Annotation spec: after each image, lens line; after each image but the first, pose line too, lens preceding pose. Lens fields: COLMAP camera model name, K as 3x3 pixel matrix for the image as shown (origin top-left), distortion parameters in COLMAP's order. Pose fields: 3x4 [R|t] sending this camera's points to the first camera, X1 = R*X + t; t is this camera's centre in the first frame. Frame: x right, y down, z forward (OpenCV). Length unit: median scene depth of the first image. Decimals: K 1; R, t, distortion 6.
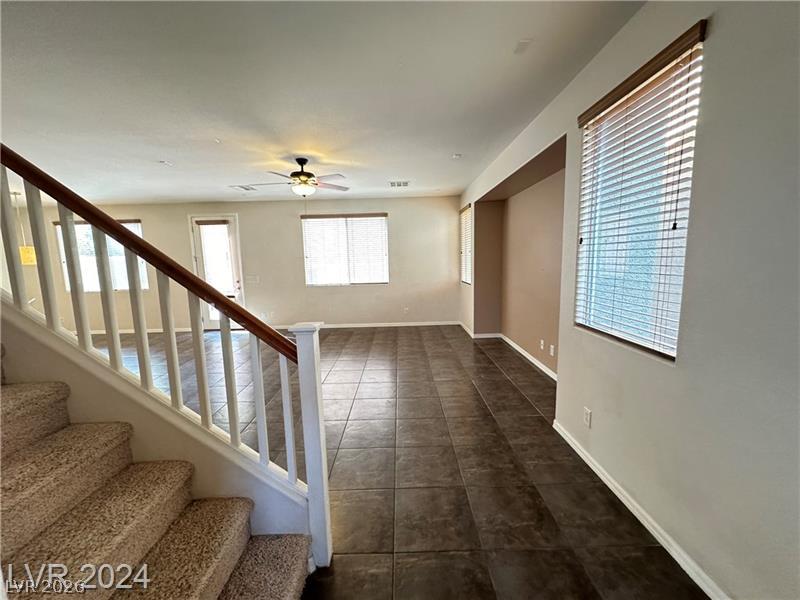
lens RADIAL K [[319.3, 0, 400.1], [0, 319.3, 300.4], [0, 0, 1]] dist [-0.003140, 0.001028]
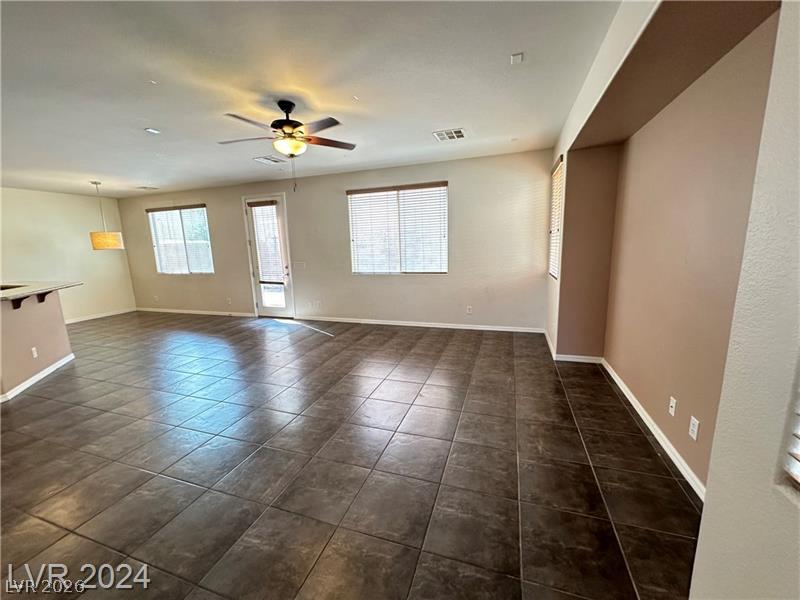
lens RADIAL K [[319.3, 0, 400.3], [0, 319.3, 300.2], [0, 0, 1]] dist [-0.003140, 0.001028]
pose [[0.945616, 0.052331, -0.321048, 0.112932], [-0.035217, 0.997643, 0.058890, -0.030275], [0.323373, -0.044381, 0.945230, 0.229892]]
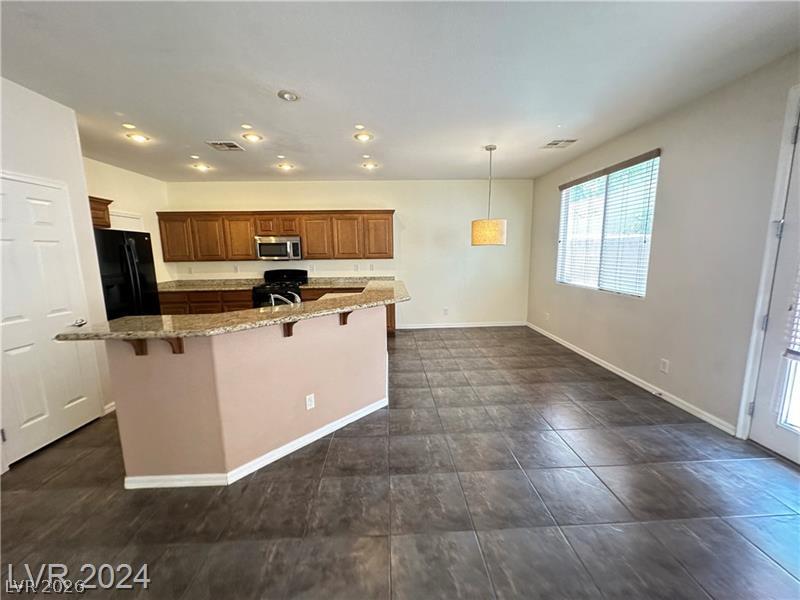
lens RADIAL K [[319.3, 0, 400.0], [0, 319.3, 300.1], [0, 0, 1]] dist [-0.003140, 0.001028]
pose [[0.037783, 0.176963, -0.983492, -0.334303], [-0.118140, 0.978084, 0.171451, -0.072442], [0.992278, 0.109712, 0.057862, 0.622263]]
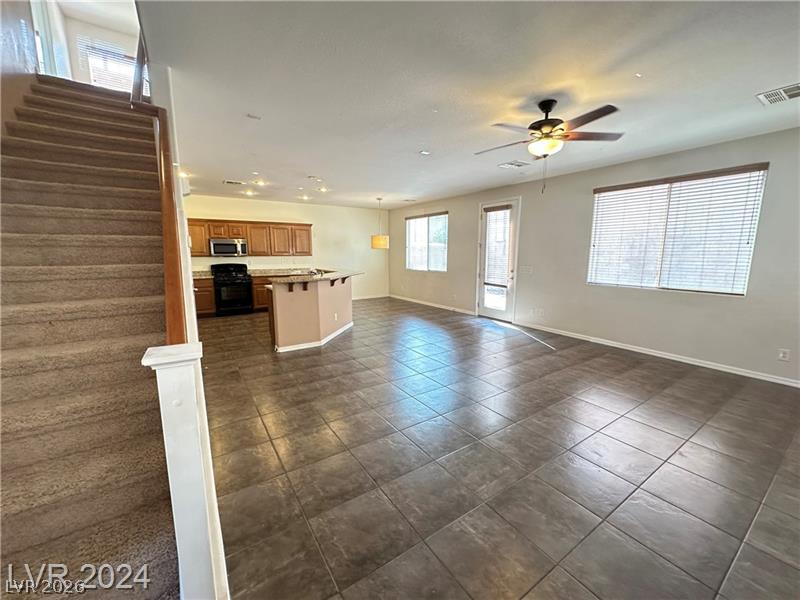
lens RADIAL K [[319.3, 0, 399.5], [0, 319.3, 300.3], [0, 0, 1]] dist [-0.003140, 0.001028]
pose [[0.550636, 0.151110, -0.820954, 0.089564], [-0.123286, 0.987415, 0.099059, -0.027240], [0.825591, 0.046667, 0.562335, 0.217591]]
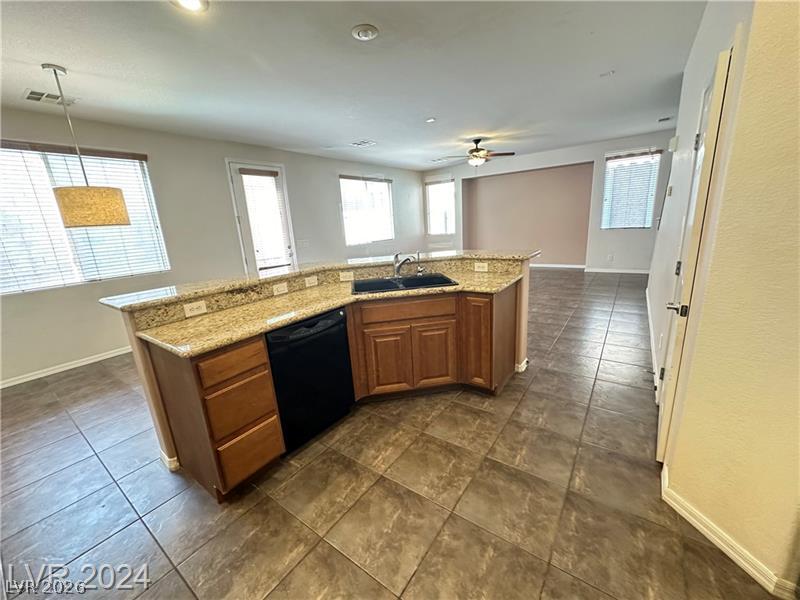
lens RADIAL K [[319.3, 0, 400.1], [0, 319.3, 300.6], [0, 0, 1]] dist [-0.003140, 0.001028]
pose [[0.584108, -0.208645, 0.784401, -1.067537], [0.153113, 0.977370, 0.145957, 0.001959], [-0.797103, 0.034847, 0.602836, 0.261163]]
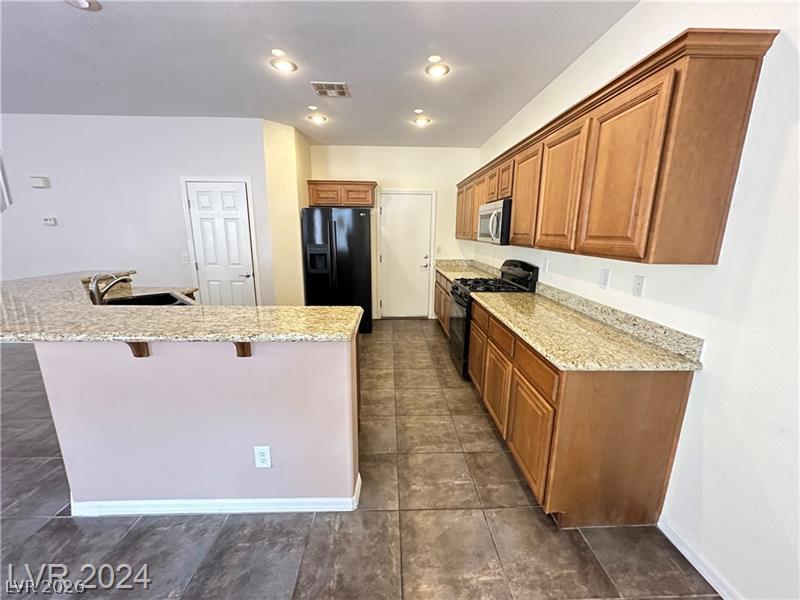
lens RADIAL K [[319.3, 0, 400.8], [0, 319.3, 299.9], [0, 0, 1]] dist [-0.003140, 0.001028]
pose [[-0.999322, 0.023640, -0.028225, -1.022832], [0.012662, 0.940534, 0.339463, -0.081645], [0.034572, 0.338875, -0.940196, 0.834984]]
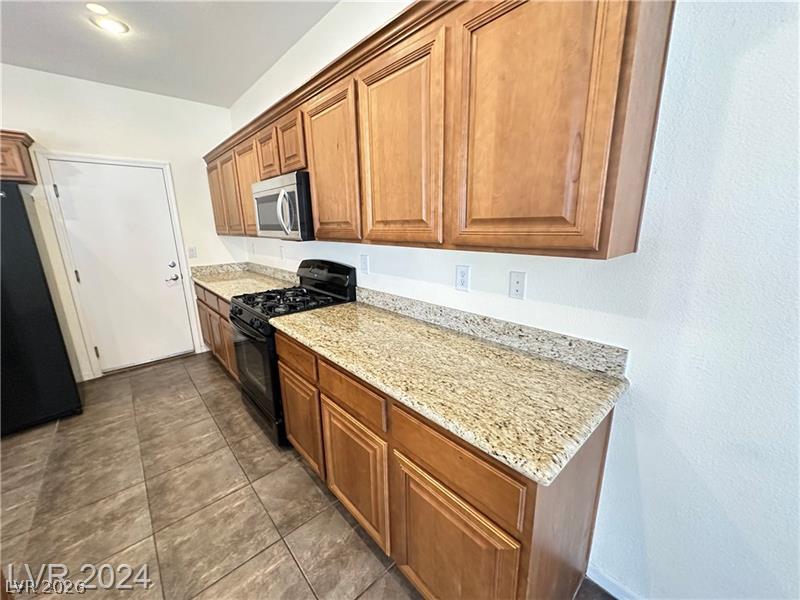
lens RADIAL K [[319.3, 0, 399.3], [0, 319.3, 299.3], [0, 0, 1]] dist [-0.003140, 0.001028]
pose [[-0.744520, 0.194099, -0.638761, -1.042519], [-0.049619, 0.938067, 0.342883, -0.056882], [0.665754, 0.286978, -0.688778, 0.679139]]
